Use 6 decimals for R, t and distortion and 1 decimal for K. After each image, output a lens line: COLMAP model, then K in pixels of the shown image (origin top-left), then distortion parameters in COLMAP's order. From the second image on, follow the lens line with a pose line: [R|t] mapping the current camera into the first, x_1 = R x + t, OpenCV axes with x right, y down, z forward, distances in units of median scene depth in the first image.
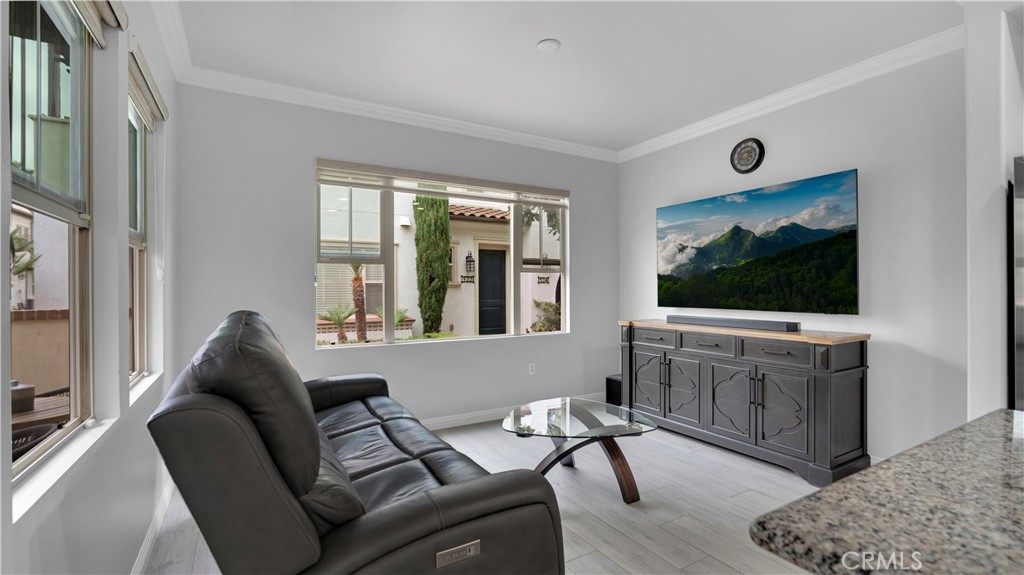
lens RADIAL K [[458.3, 0, 517.9], [0, 458.3, 284.7], [0, 0, 1]] dist [-0.005792, -0.000120]
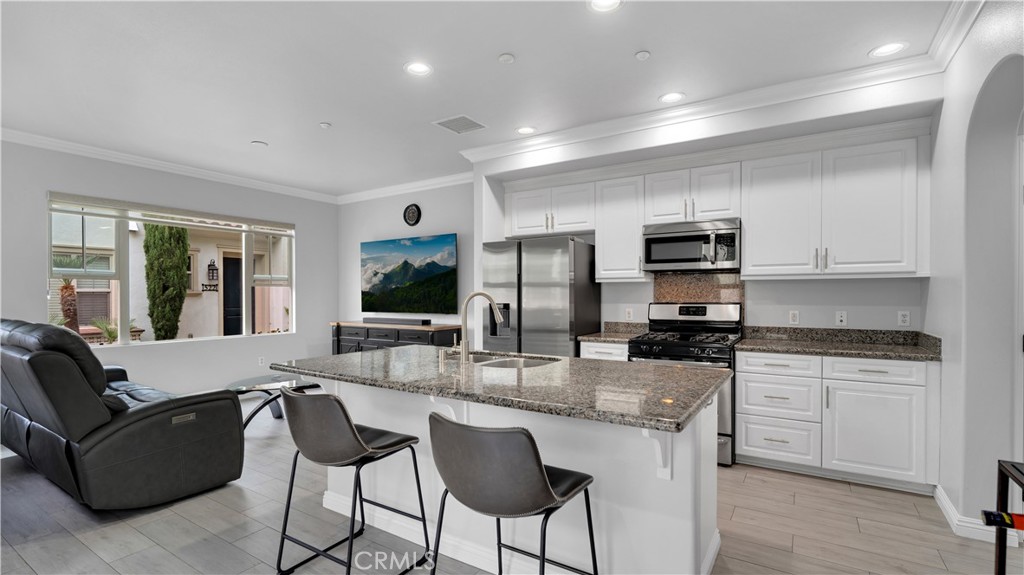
lens RADIAL K [[462.0, 0, 515.4], [0, 462.0, 299.5], [0, 0, 1]] dist [-0.005068, 0.000281]
pose [[0.893664, -0.000722, 0.448736, 0.096613], [-0.006532, 0.999872, 0.014618, -0.016241], [-0.448690, -0.015995, 0.893545, -0.542336]]
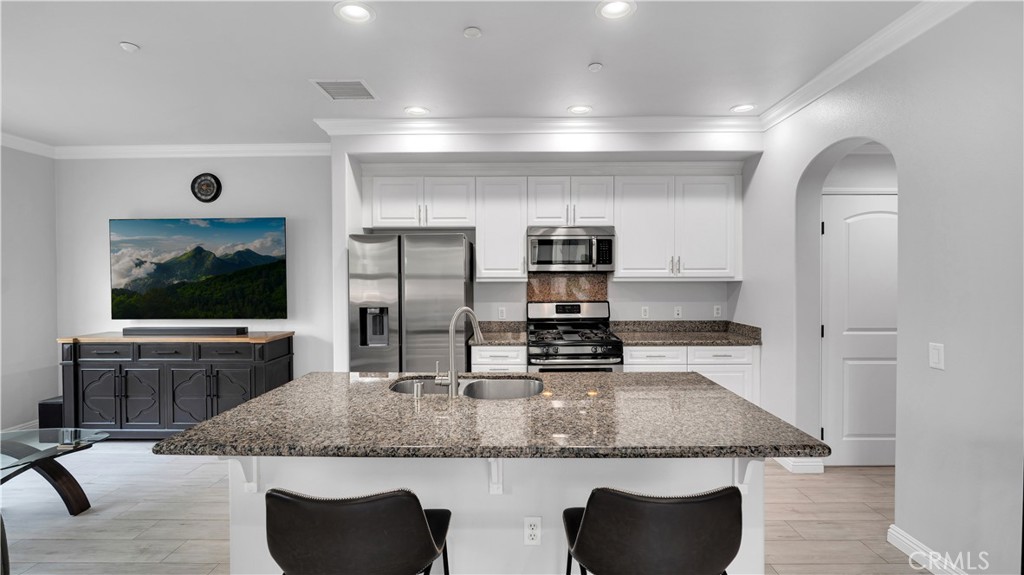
lens RADIAL K [[458.3, 0, 517.9], [0, 458.3, 284.7], [0, 0, 1]] dist [-0.005792, -0.000120]
pose [[0.526875, -0.012684, 0.849848, -0.073664], [-0.005667, 0.999814, 0.018435, -0.054361], [-0.849924, -0.014529, 0.526705, -0.283487]]
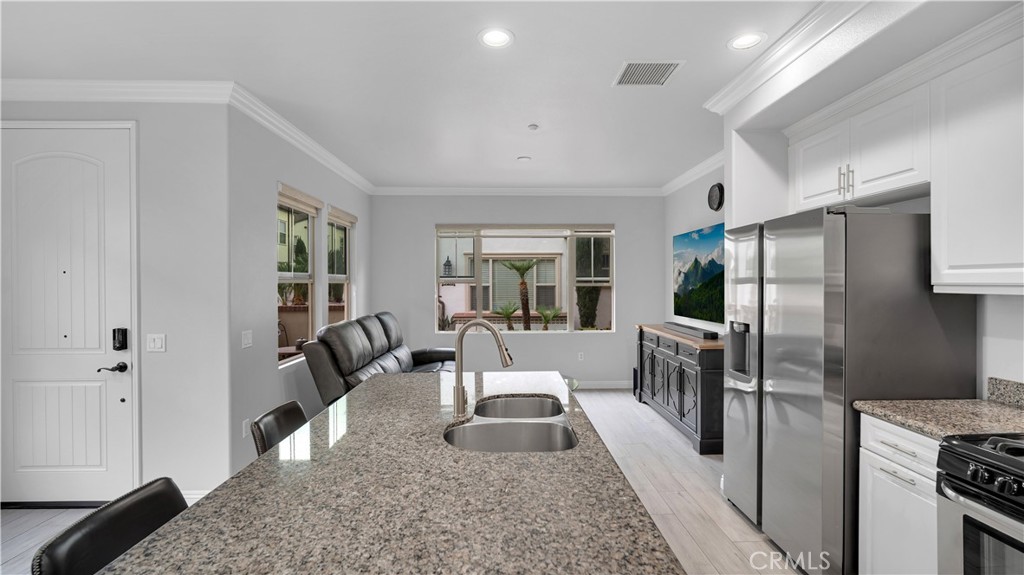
lens RADIAL K [[455.3, 0, 510.7], [0, 455.3, 285.1], [0, 0, 1]] dist [-0.002855, 0.000070]
pose [[0.868108, -0.002481, -0.496369, 0.586720], [0.011812, 0.999808, 0.015662, -0.062791], [0.496234, -0.019459, 0.867970, -0.333590]]
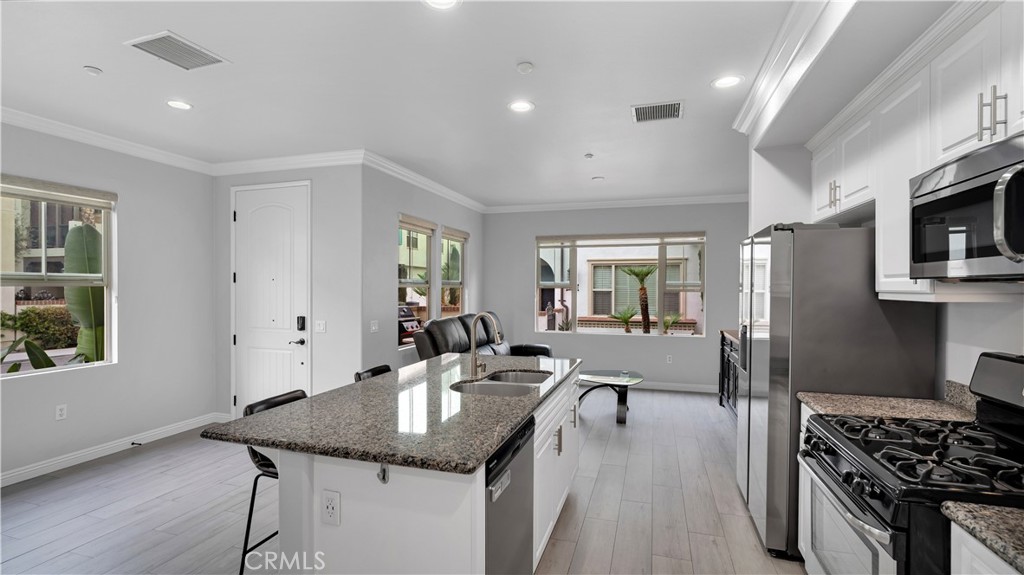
lens RADIAL K [[462.8, 0, 511.2], [0, 462.8, 290.9], [0, 0, 1]] dist [0.000794, 0.000586]
pose [[0.660541, 0.004196, -0.750778, 0.891545], [0.009054, 0.999867, 0.013553, -0.062789], [0.750736, -0.015750, 0.660415, -0.378970]]
